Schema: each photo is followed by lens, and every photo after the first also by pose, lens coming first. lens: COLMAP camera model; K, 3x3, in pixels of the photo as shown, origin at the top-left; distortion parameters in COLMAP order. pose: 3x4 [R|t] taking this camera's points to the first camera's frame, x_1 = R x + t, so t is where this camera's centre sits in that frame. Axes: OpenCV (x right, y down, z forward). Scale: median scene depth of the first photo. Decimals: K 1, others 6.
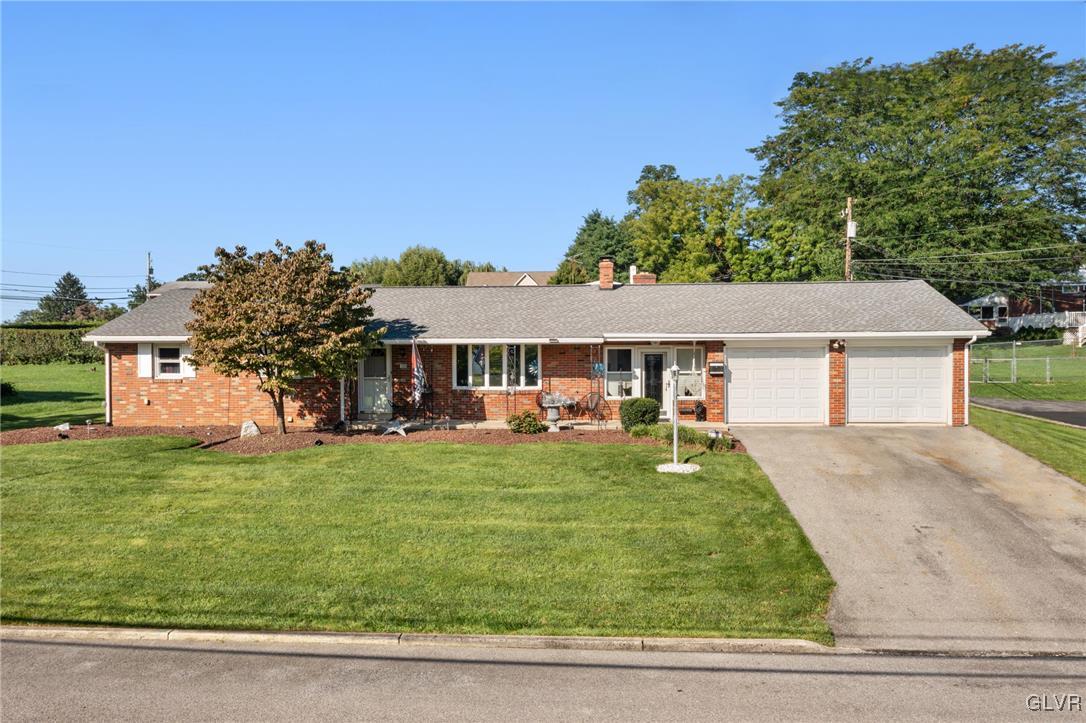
lens RADIAL K [[852.7, 0, 543.0], [0, 852.7, 361.5], [0, 0, 1]] dist [-0.009103, -0.002258]
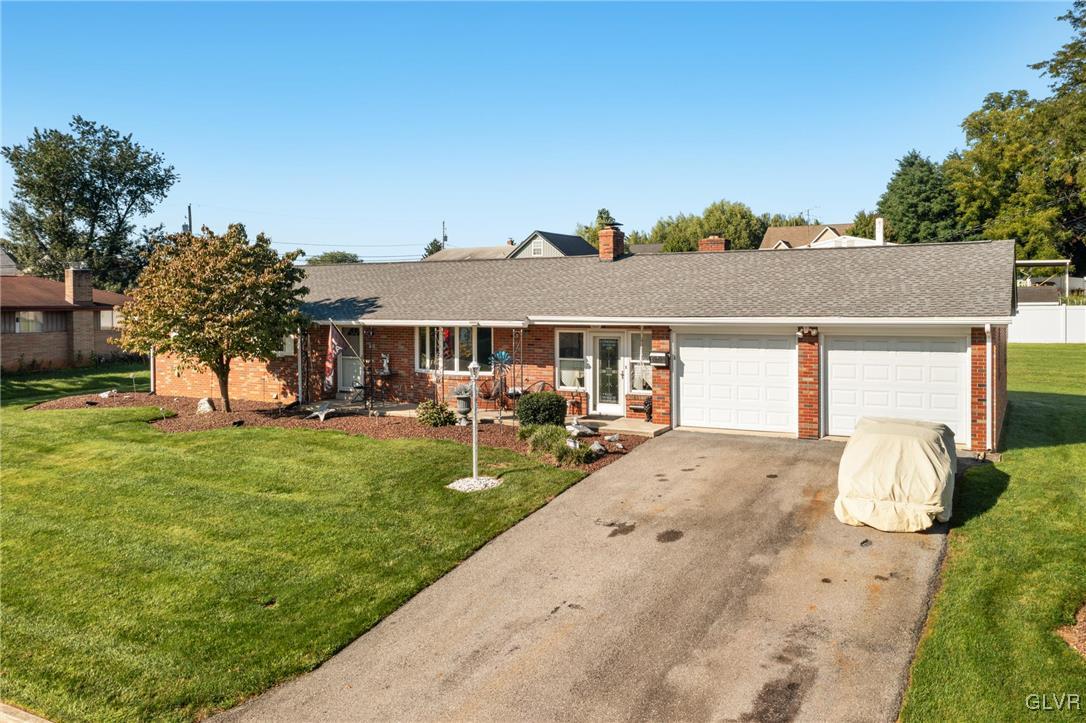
lens RADIAL K [[868.9, 0, 543.5], [0, 868.9, 312.6], [0, 0, 1]] dist [-0.005954, -0.000654]
pose [[0.908106, 0.005154, -0.418708, 0.433971], [-0.007346, 0.999966, -0.003622, -0.031306], [0.418675, 0.006365, 0.908114, 0.186569]]
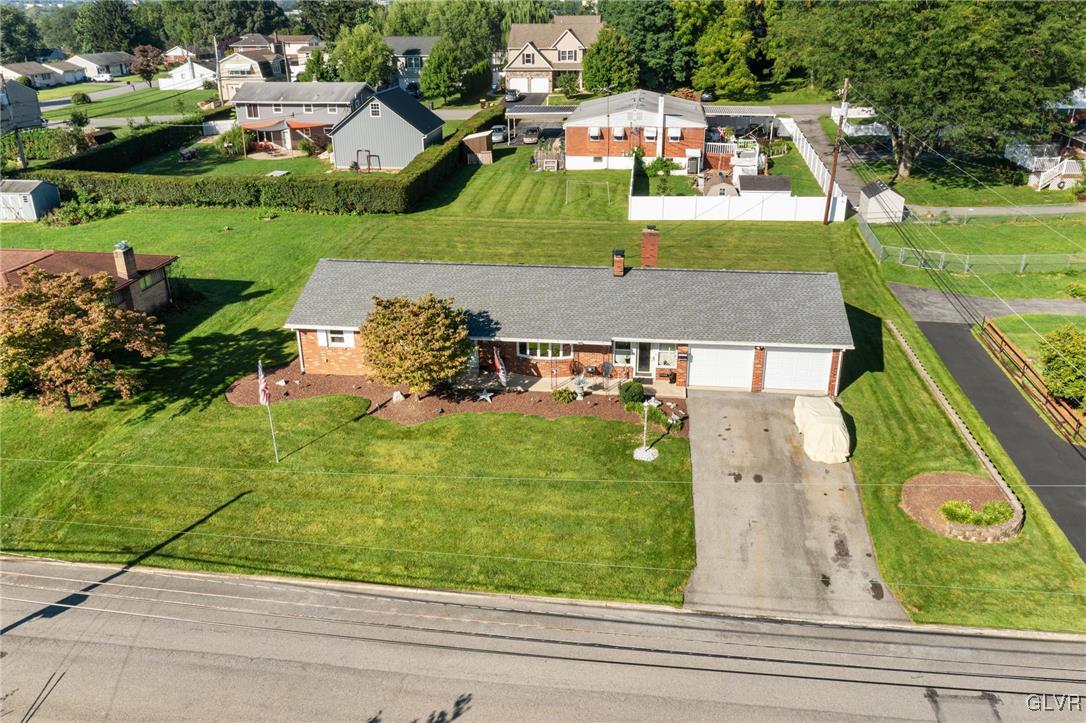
lens RADIAL K [[852.7, 0, 543.0], [0, 852.7, 361.5], [0, 0, 1]] dist [-0.009103, -0.002258]
pose [[0.998834, 0.012807, -0.046557, 0.016239], [0.005675, 0.926372, 0.376566, -0.560744], [0.047952, -0.376391, 0.925219, -0.468951]]
